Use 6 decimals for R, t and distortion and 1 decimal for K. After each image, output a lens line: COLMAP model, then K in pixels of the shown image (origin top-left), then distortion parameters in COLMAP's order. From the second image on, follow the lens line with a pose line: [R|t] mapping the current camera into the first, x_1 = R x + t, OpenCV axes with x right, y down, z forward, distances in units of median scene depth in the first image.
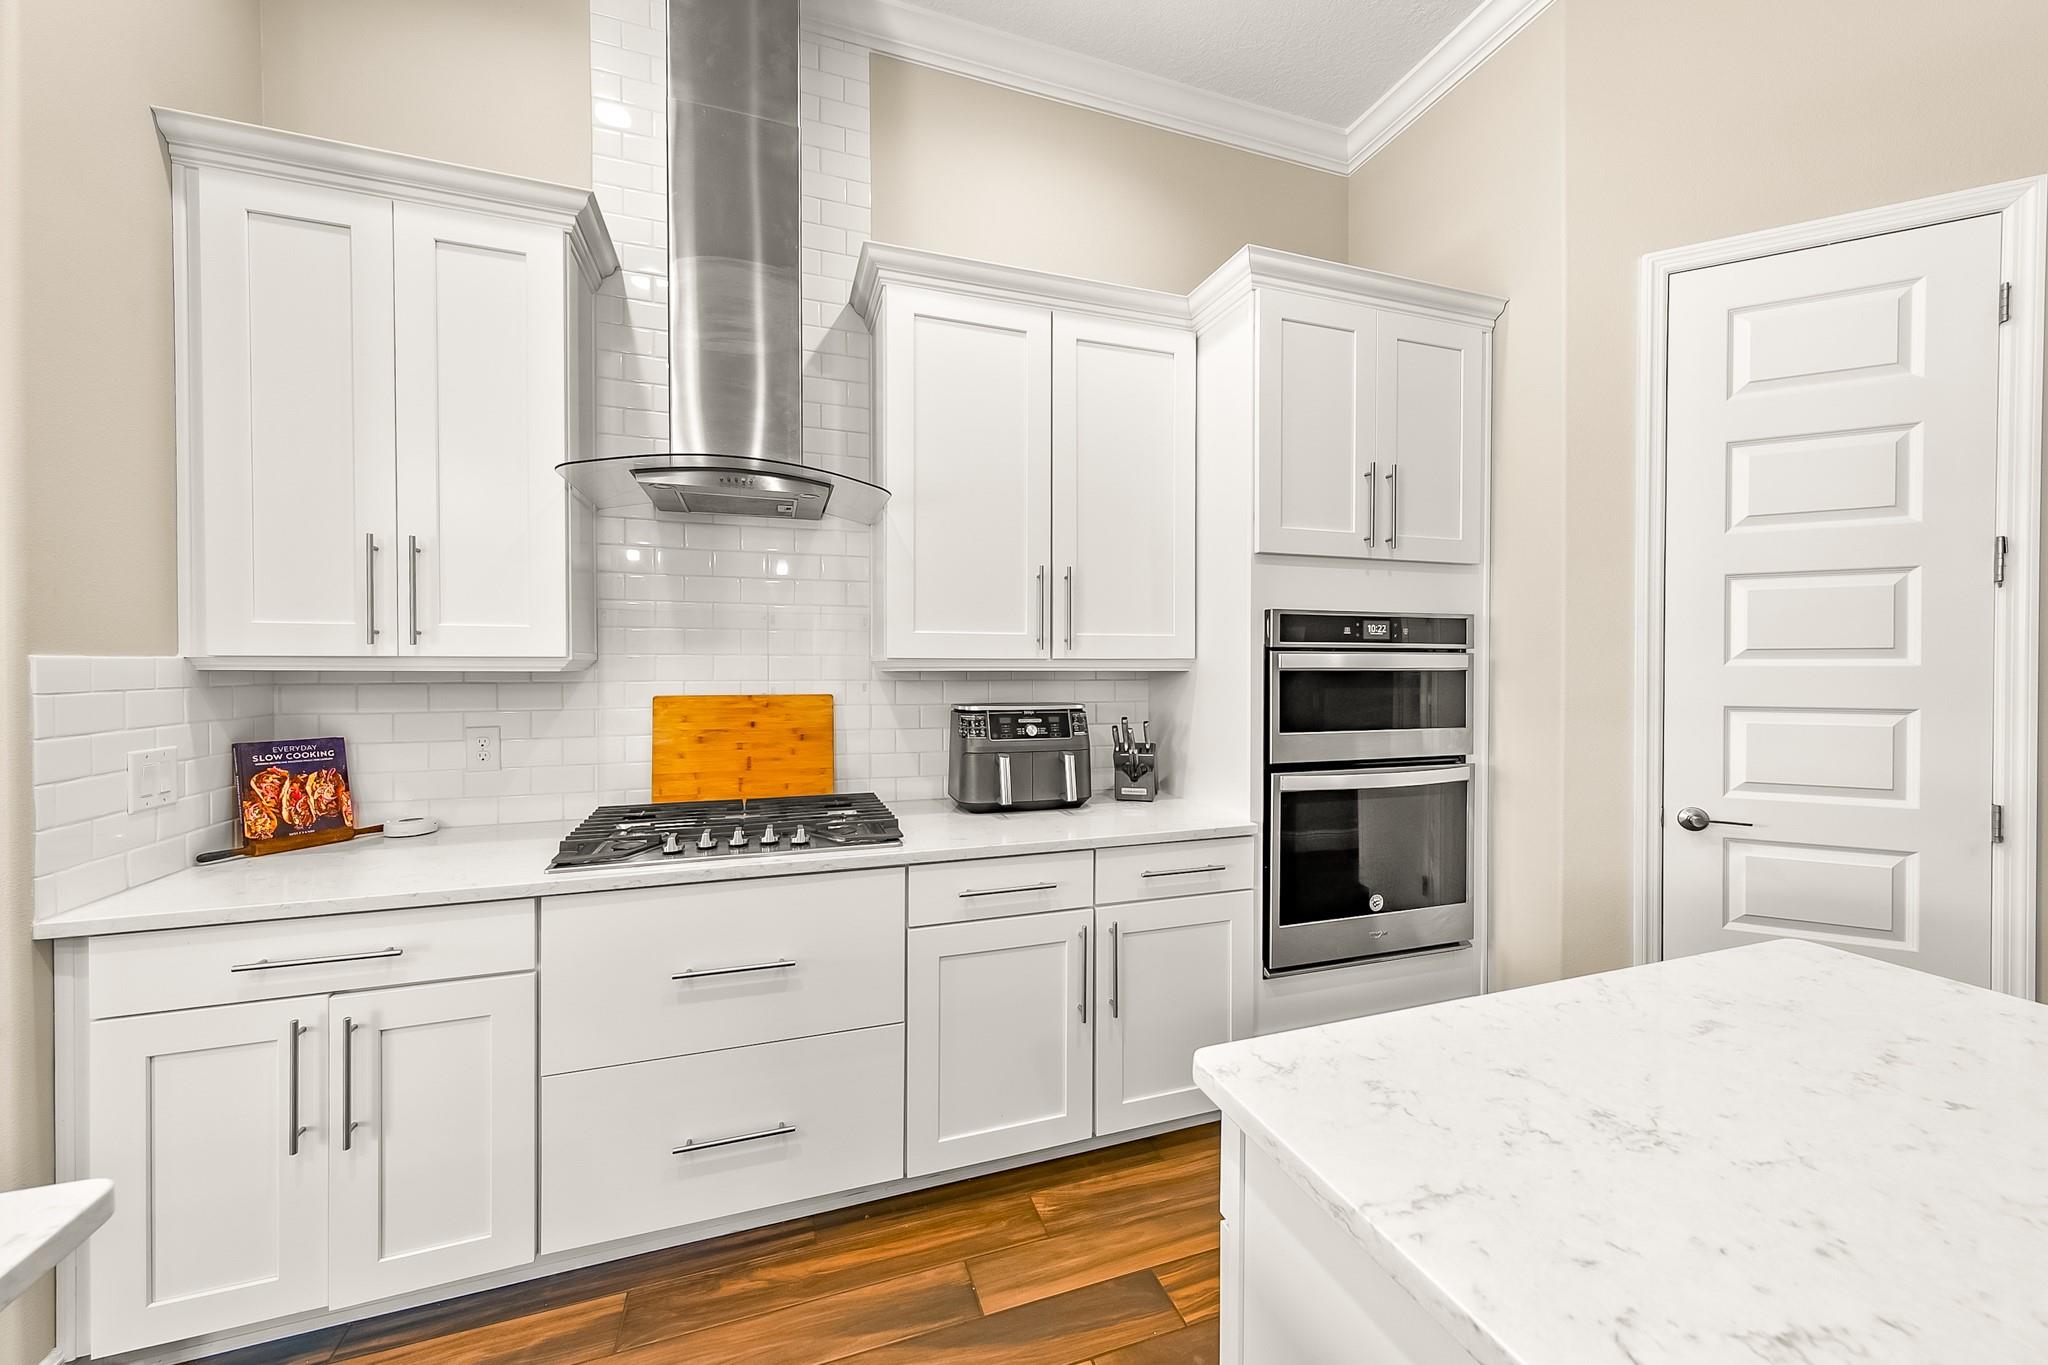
lens RADIAL K [[739.9, 0, 1026.5], [0, 739.9, 674.7], [0, 0, 1]] dist [0.000666, 0.000058]
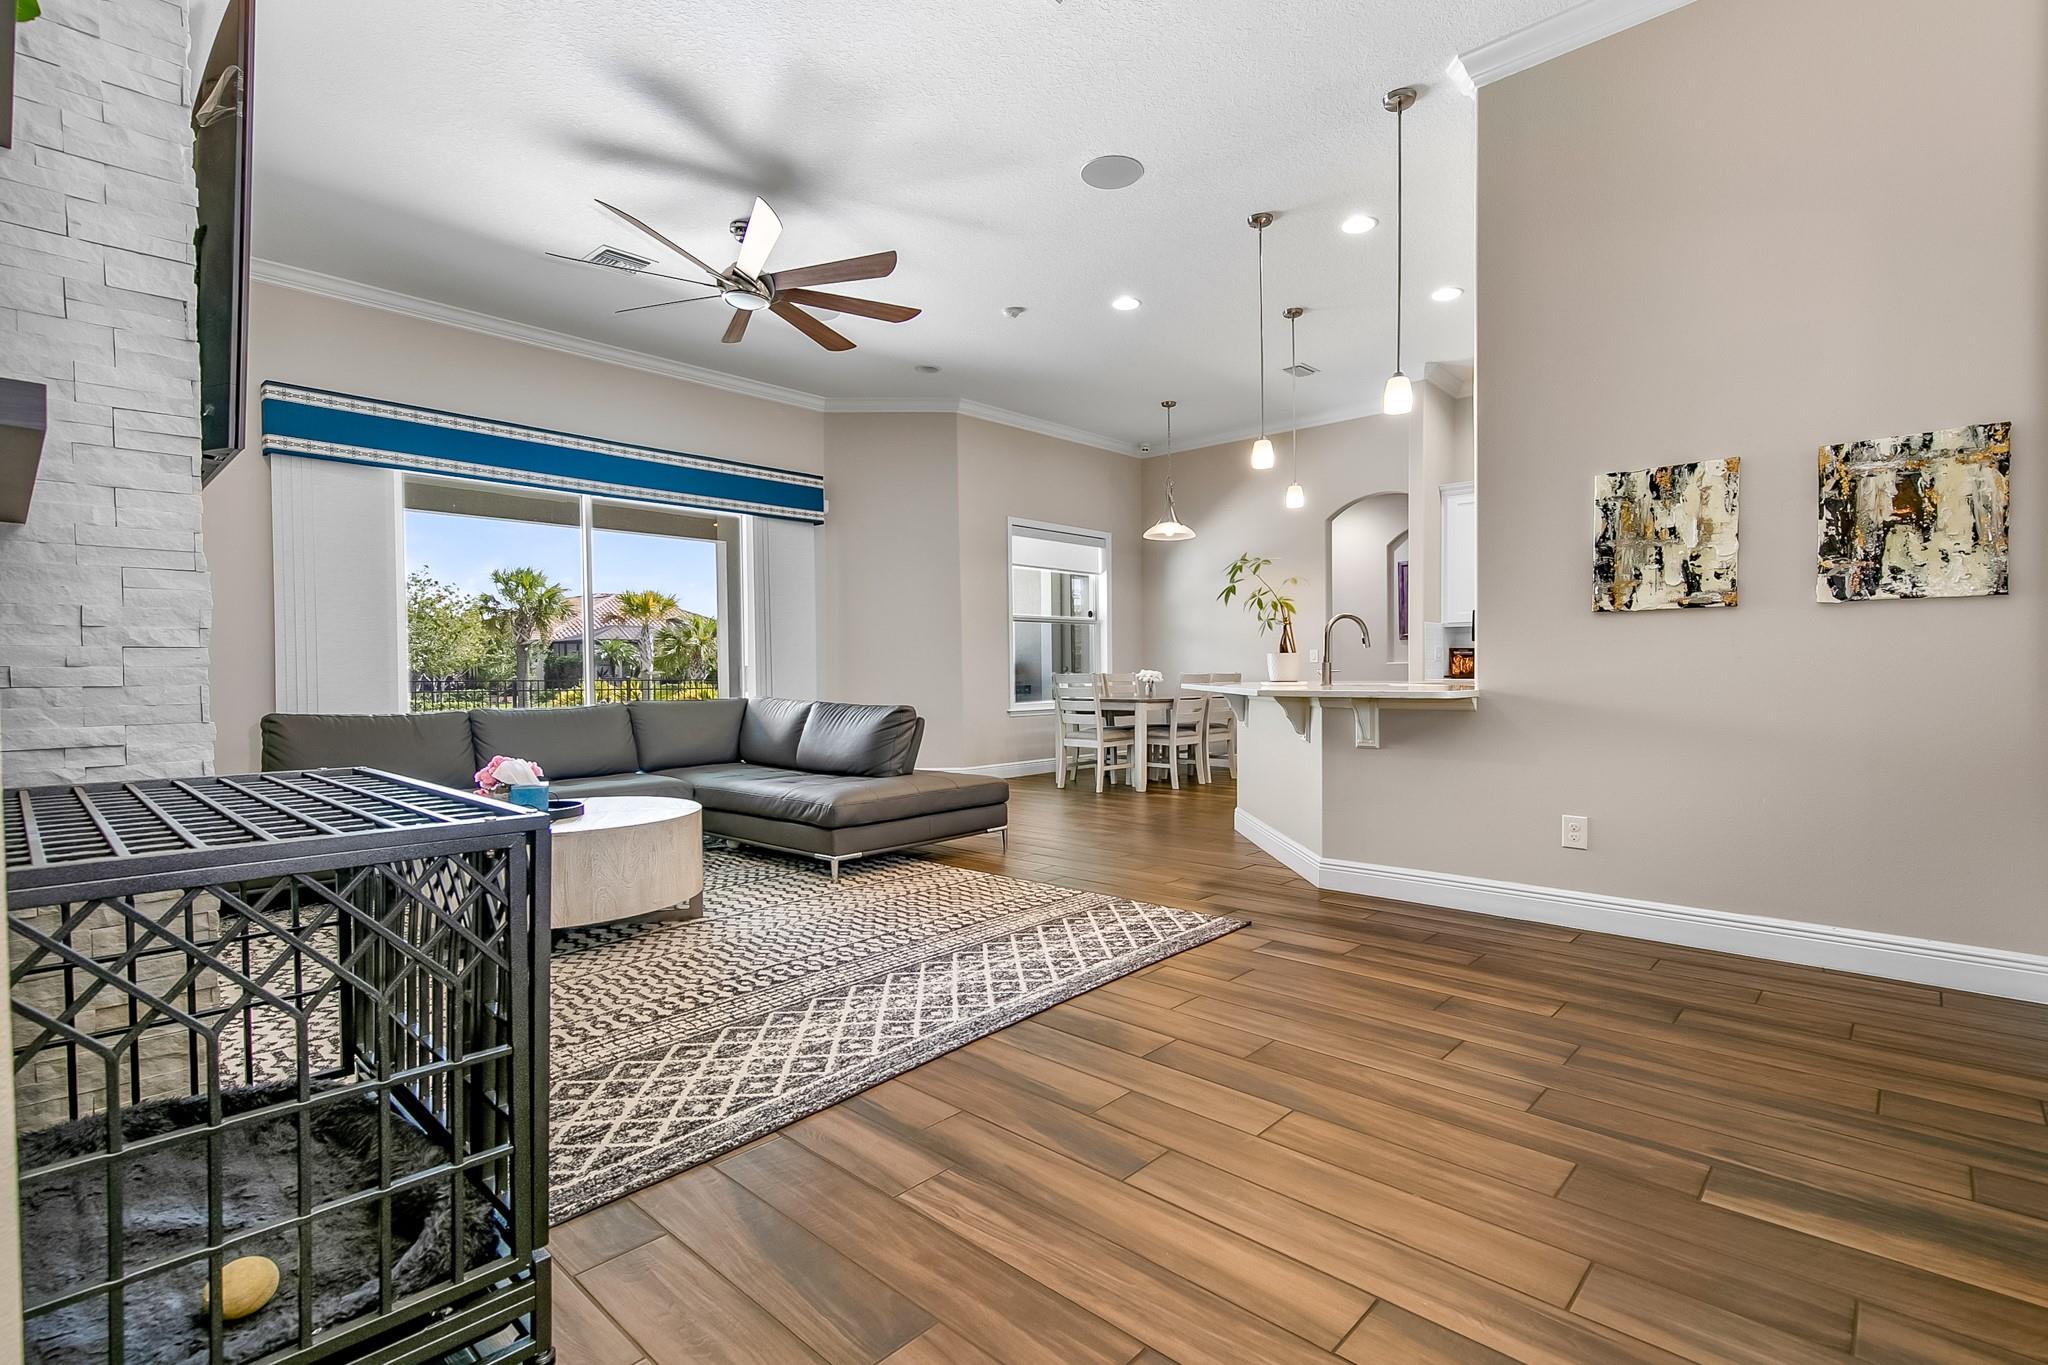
lens RADIAL K [[947.5, 0, 967.9], [0, 947.5, 677.8], [0, 0, 1]] dist [-0.000463, -0.000714]
pose [[0.424154, -0.007196, -0.905561, 1.718544], [-0.007174, 0.999910, -0.011306, 0.255349], [0.905562, 0.011292, 0.424064, -2.514322]]
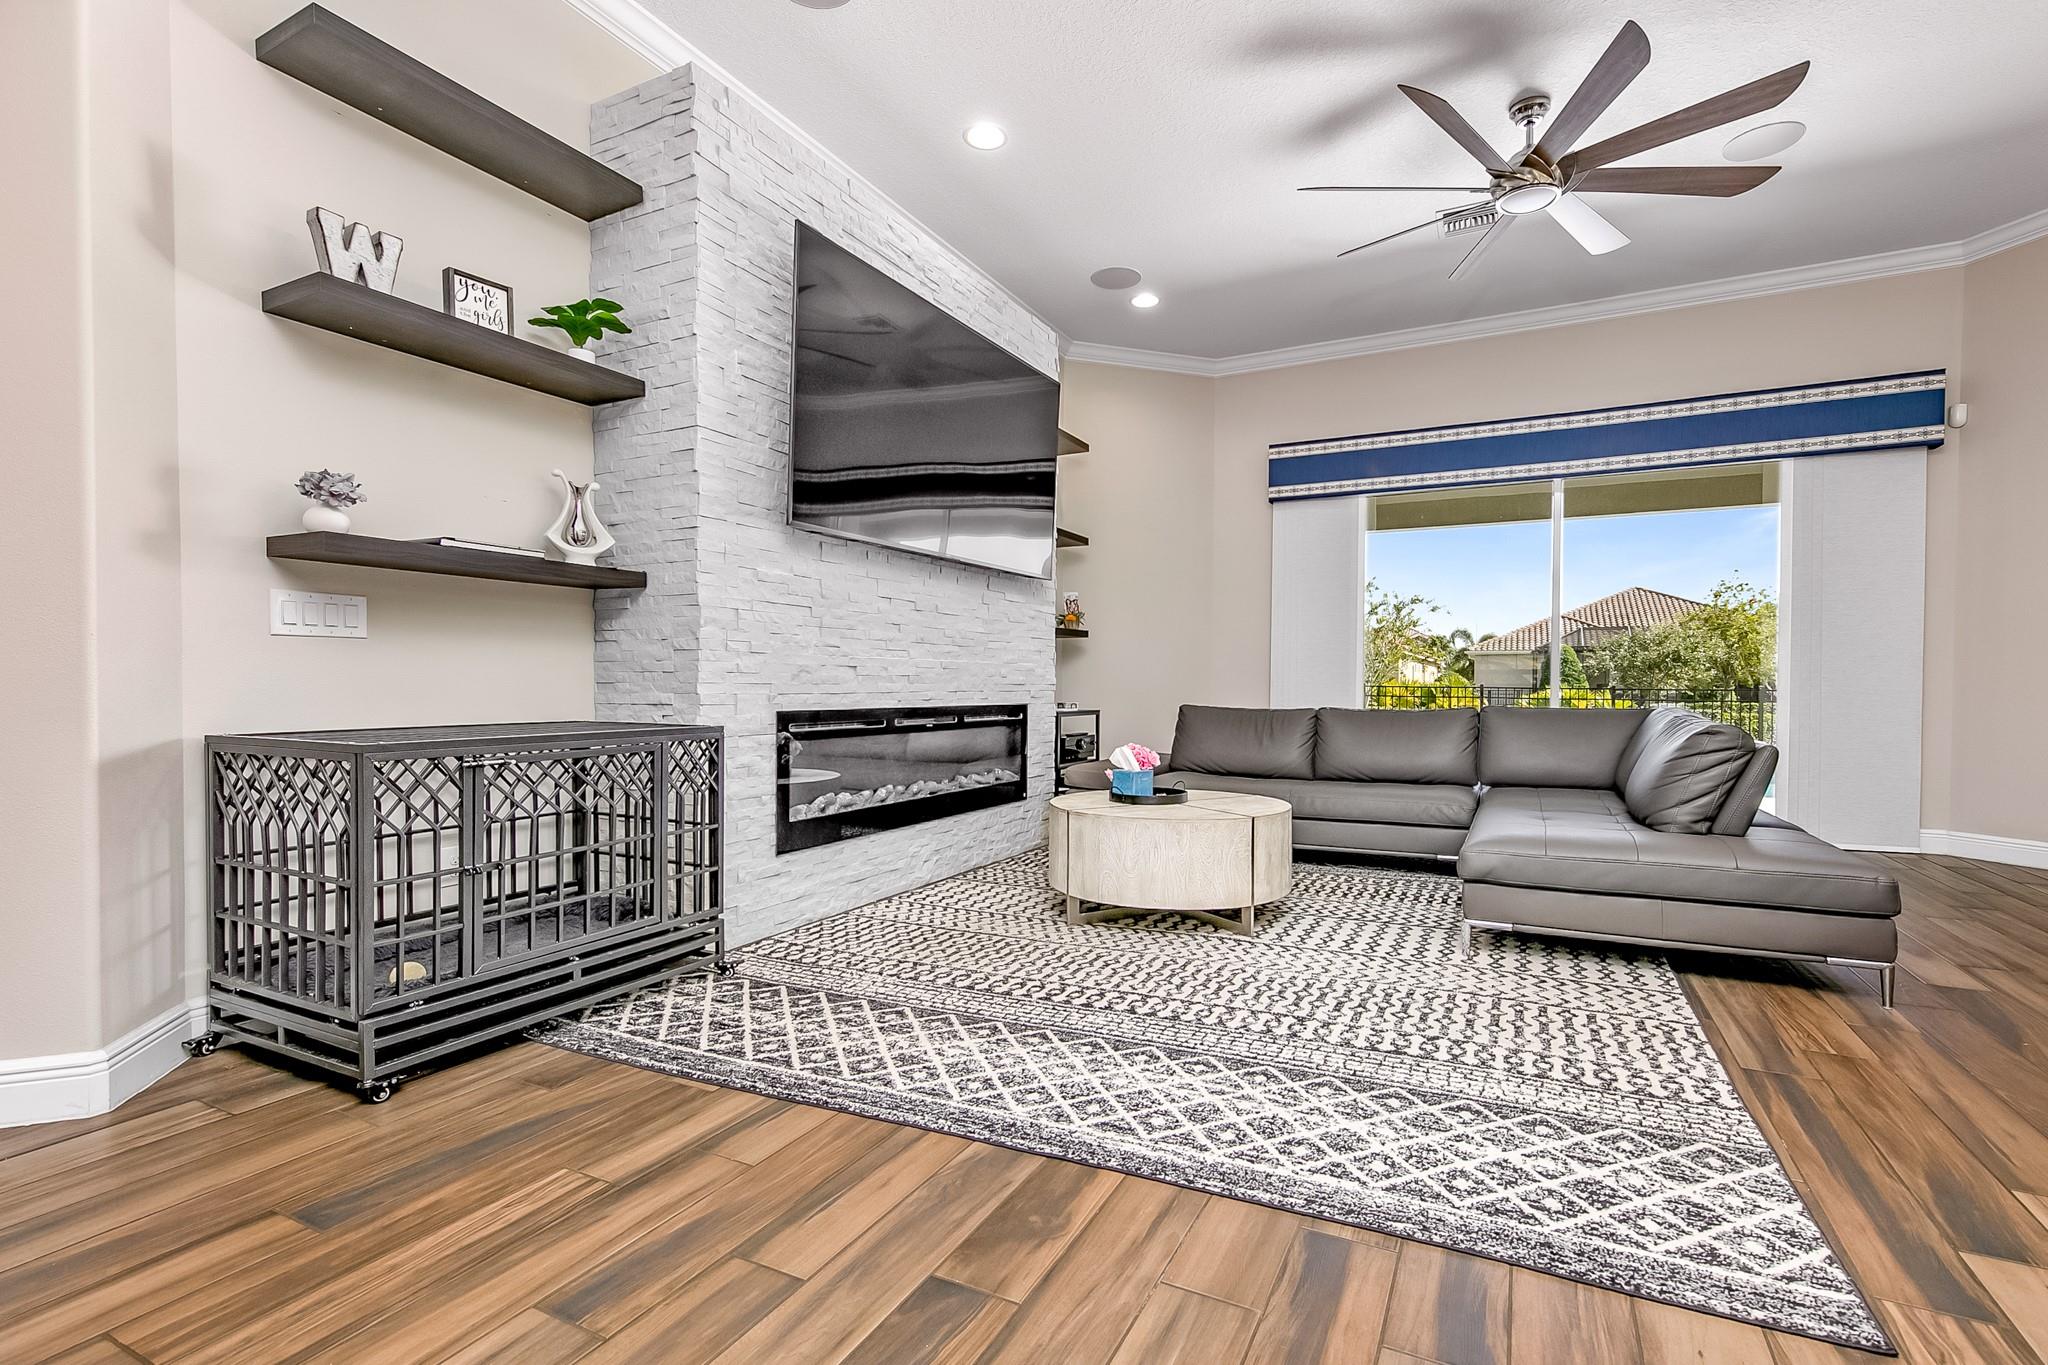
lens RADIAL K [[890.2, 0, 1087.2], [0, 890.2, 681.9], [0, 0, 1]] dist [0.013024, 0.000100]
pose [[-0.701875, -0.010346, -0.712225, 1.139703], [-0.023747, 0.999679, 0.008881, 0.237524], [0.711905, 0.023147, -0.701895, -1.192196]]
